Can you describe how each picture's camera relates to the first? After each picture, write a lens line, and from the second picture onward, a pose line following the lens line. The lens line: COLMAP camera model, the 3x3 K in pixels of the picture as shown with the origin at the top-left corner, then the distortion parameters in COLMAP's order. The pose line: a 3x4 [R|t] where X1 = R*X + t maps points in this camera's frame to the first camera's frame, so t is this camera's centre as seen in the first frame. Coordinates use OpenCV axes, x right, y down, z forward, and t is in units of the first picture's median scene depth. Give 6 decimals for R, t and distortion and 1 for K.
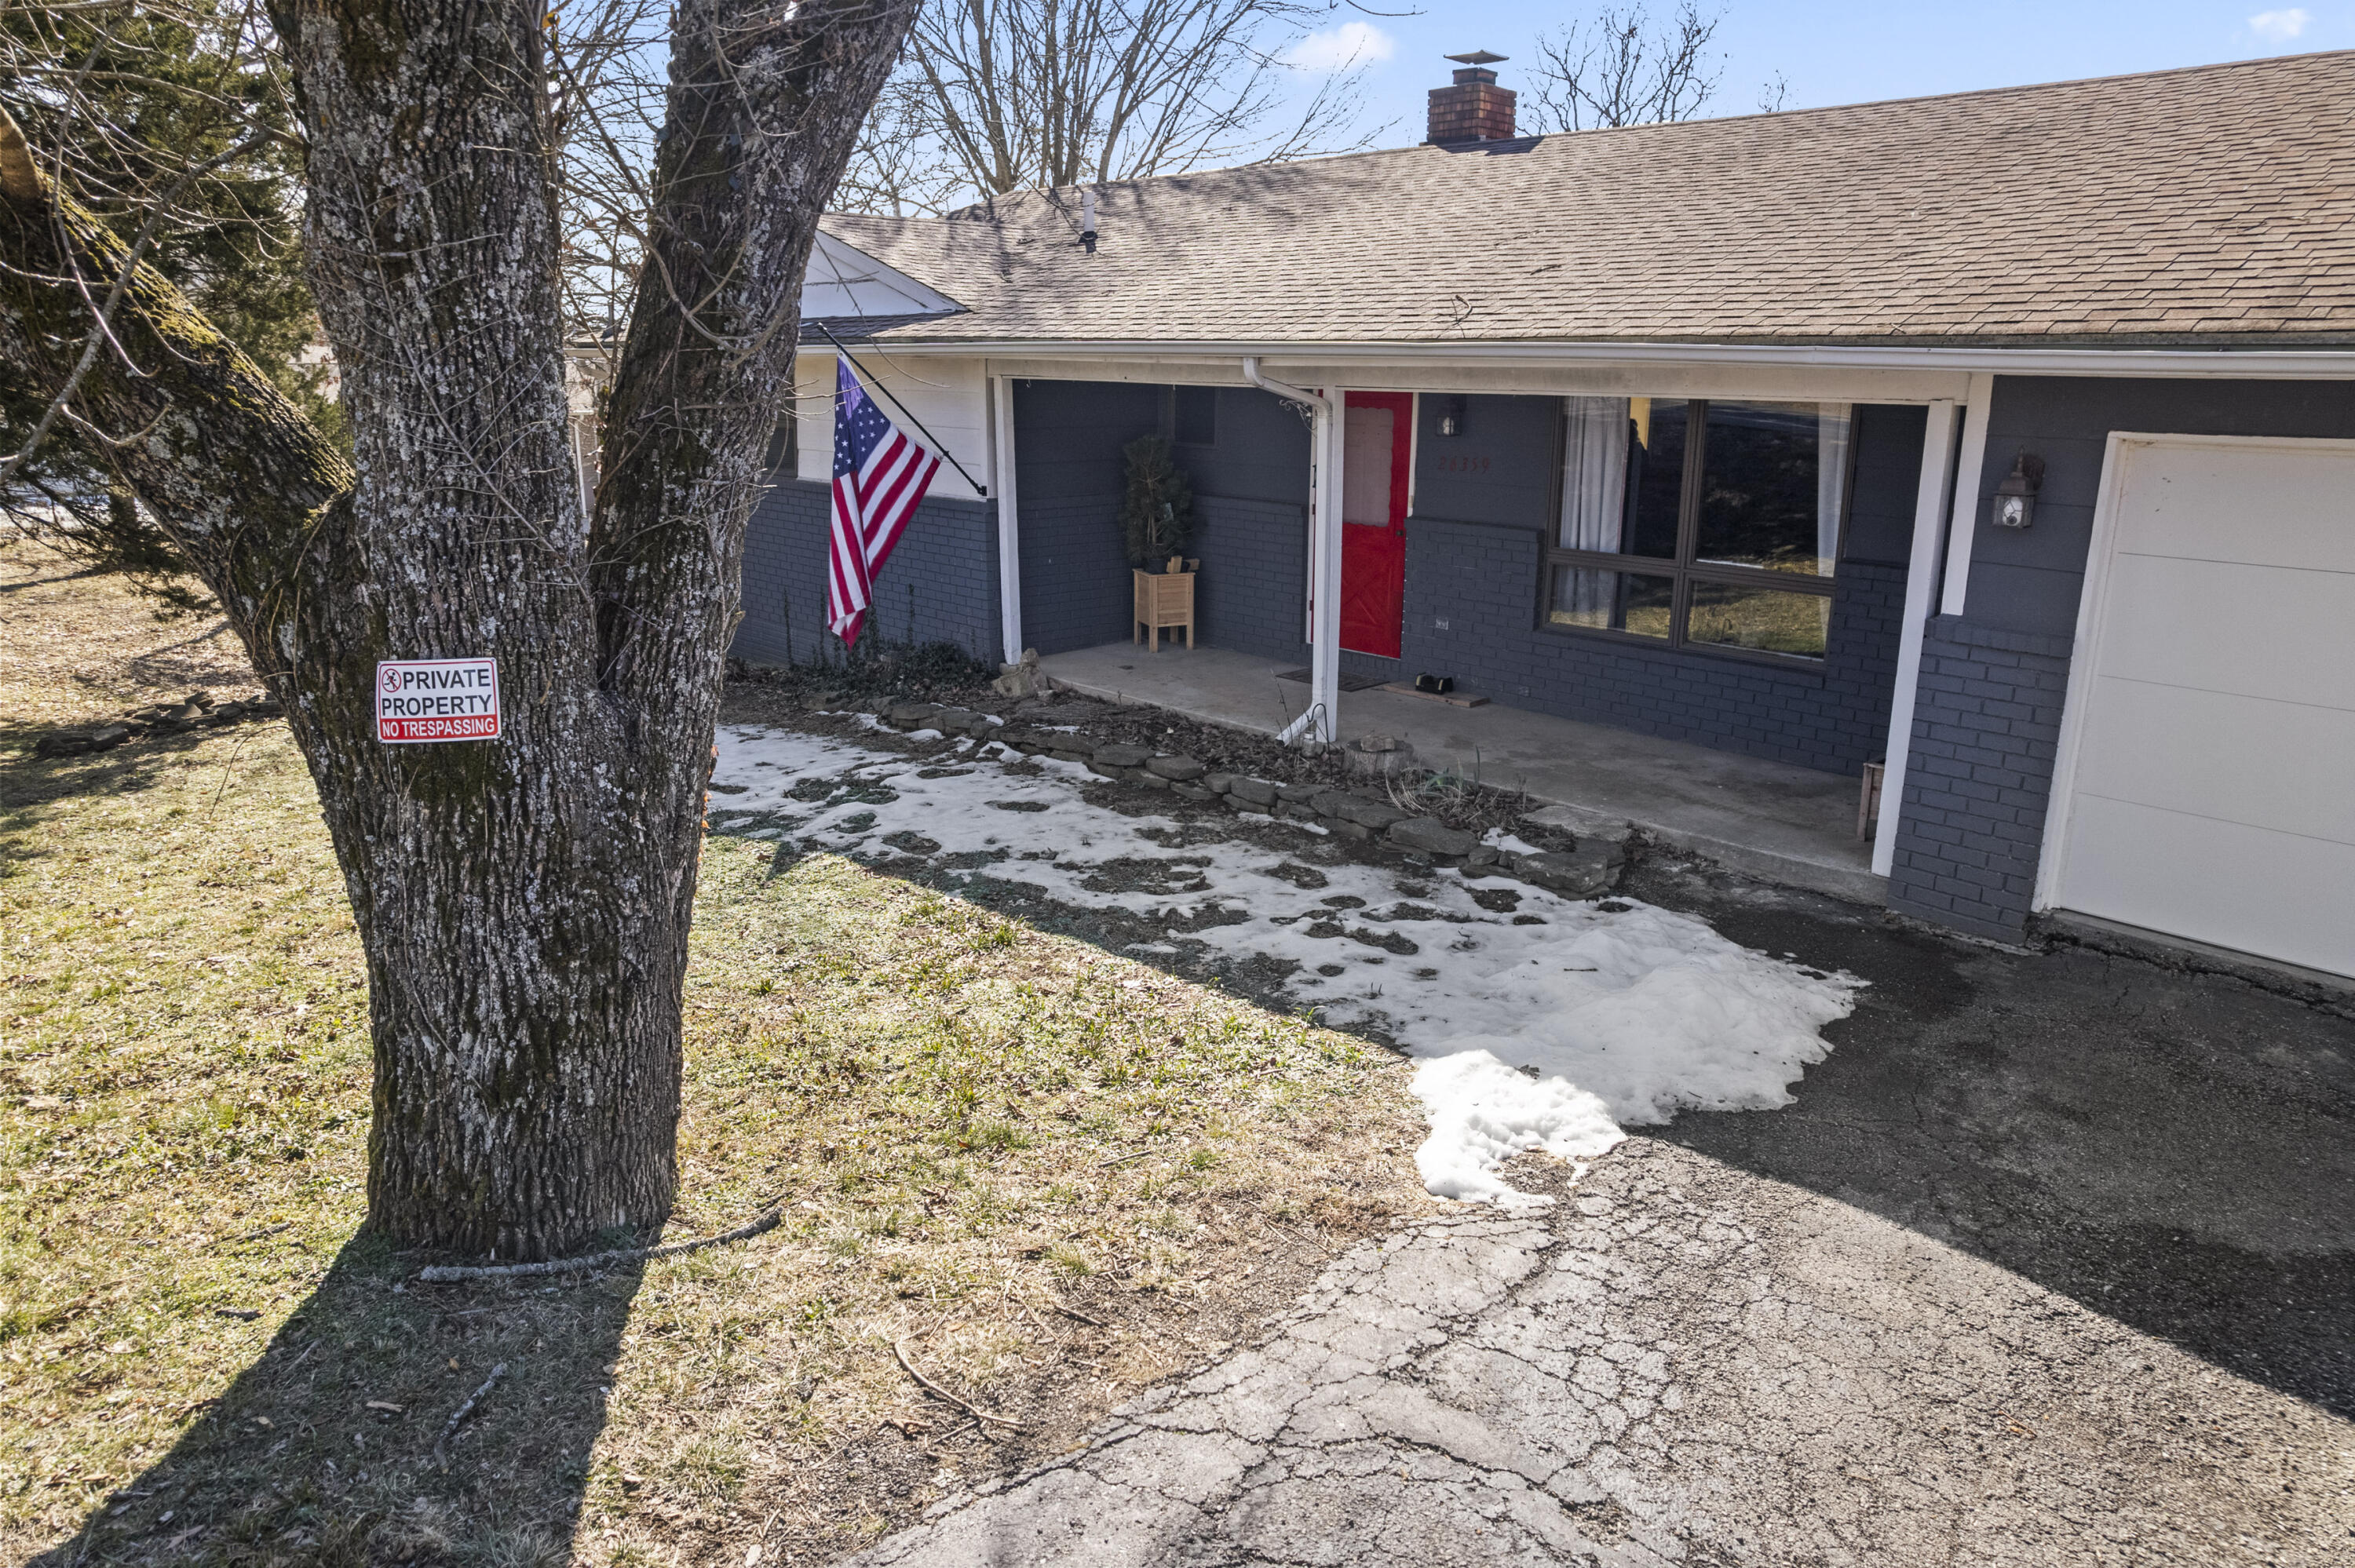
lens RADIAL K [[1500.8, 0, 1177.5], [0, 1500.8, 784.0], [0, 0, 1]] dist [-0.025590, 0.002188]
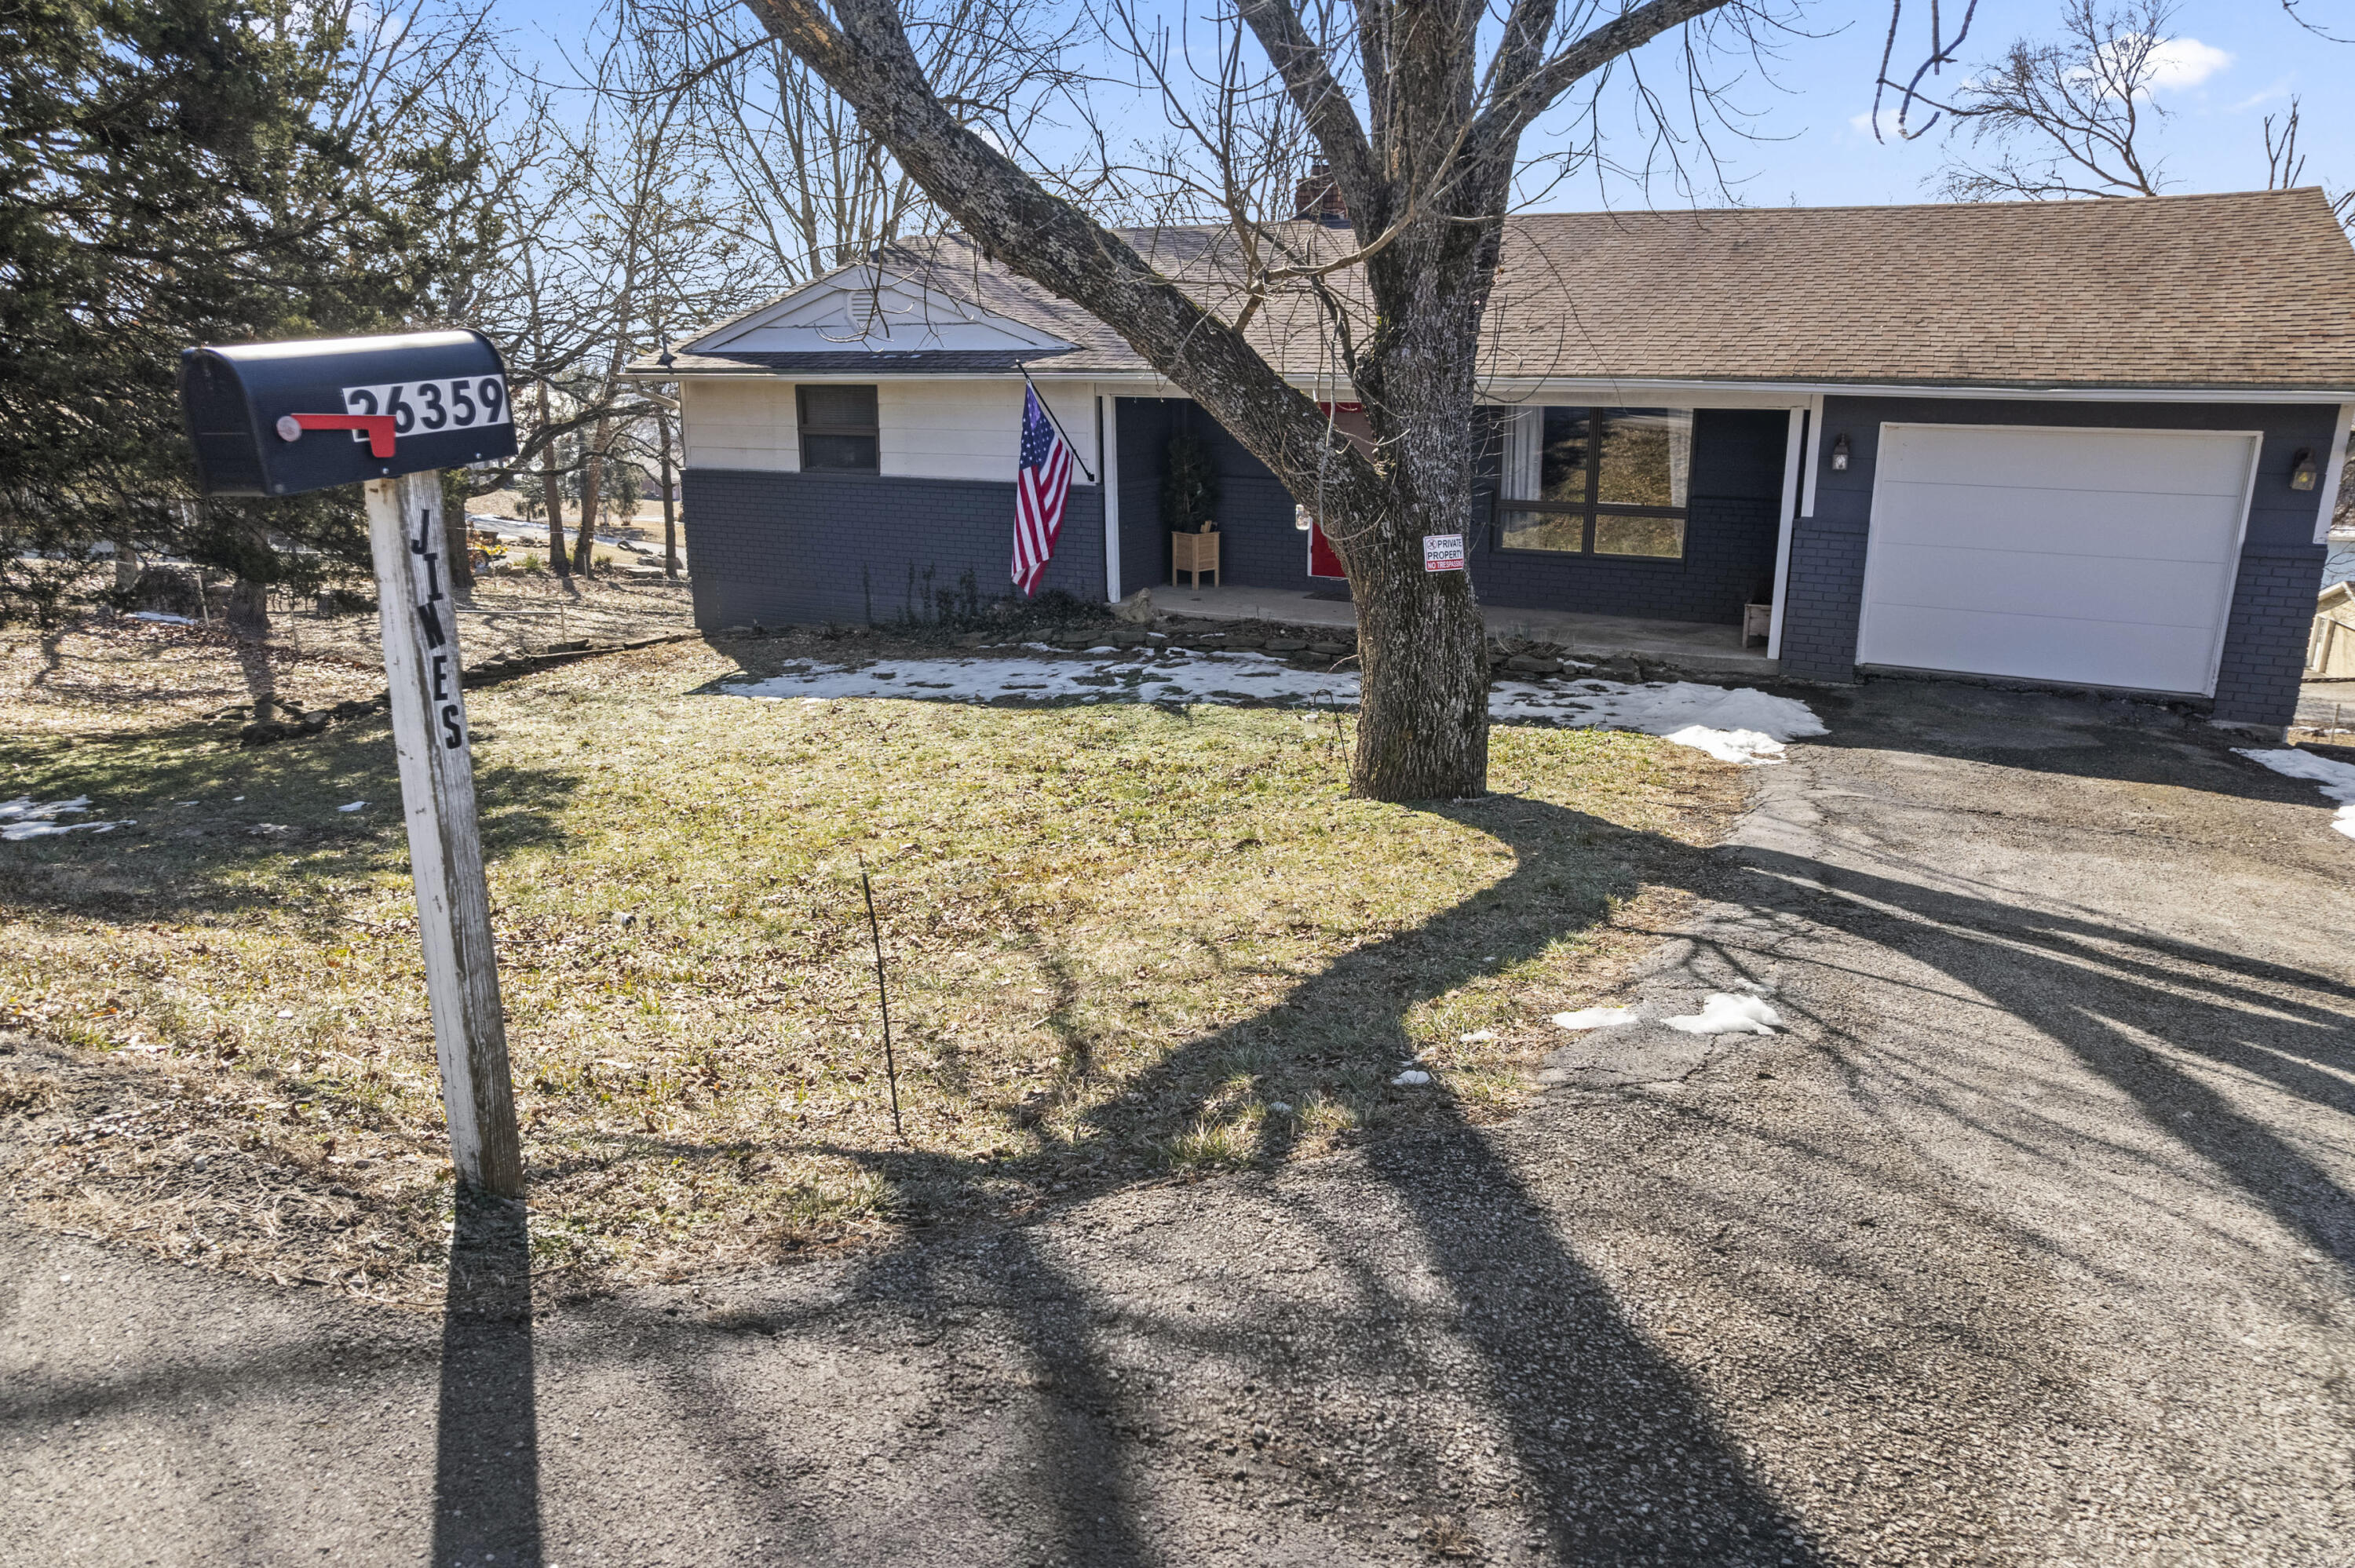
lens RADIAL K [[1500.8, 0, 1177.5], [0, 1500.8, 784.0], [0, 0, 1]] dist [-0.025590, 0.002188]
pose [[0.944986, -0.096416, 0.312578, -0.741246], [0.095424, 0.995265, 0.018509, 0.098866], [-0.312882, 0.012337, 0.949712, -0.490177]]
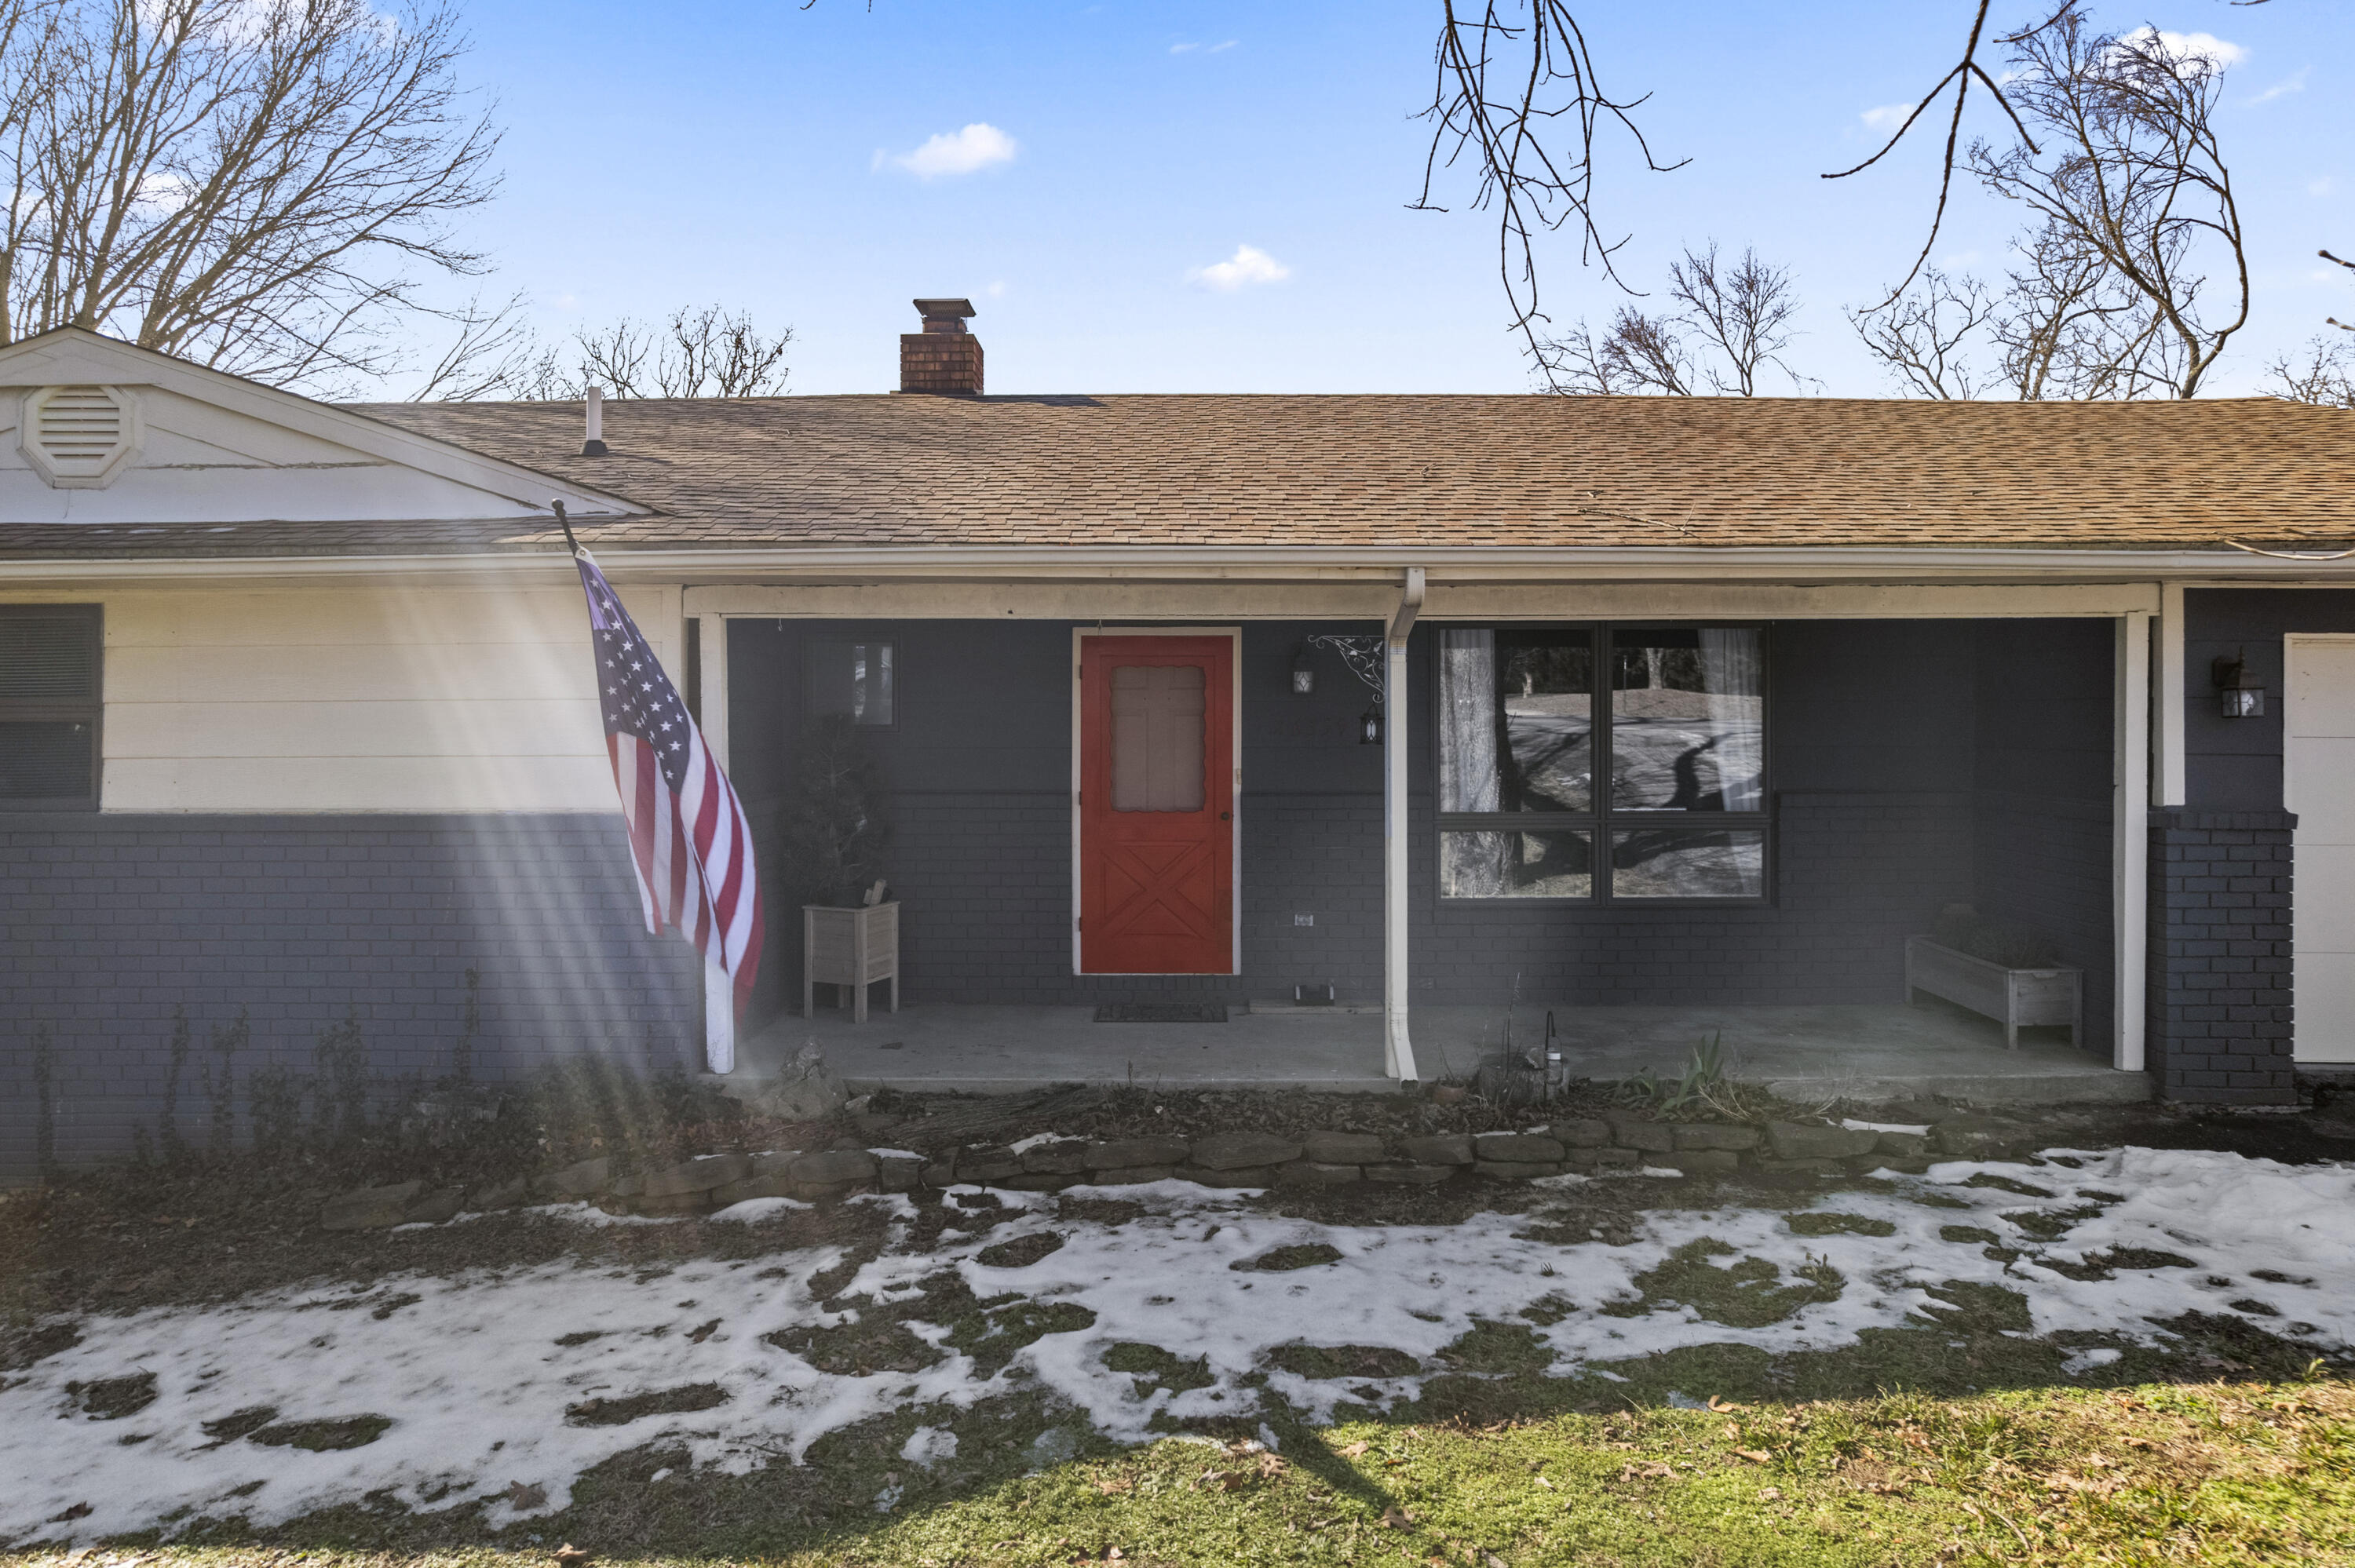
lens RADIAL K [[1541.9, 0, 1180.9], [0, 1541.9, 746.6], [0, 0, 1]] dist [-0.087694, 0.089878]
pose [[0.702585, -0.030365, 0.710952, -0.616126], [0.203592, 0.965903, -0.159942, -0.103381], [-0.681854, 0.257117, 0.684811, 0.598886]]
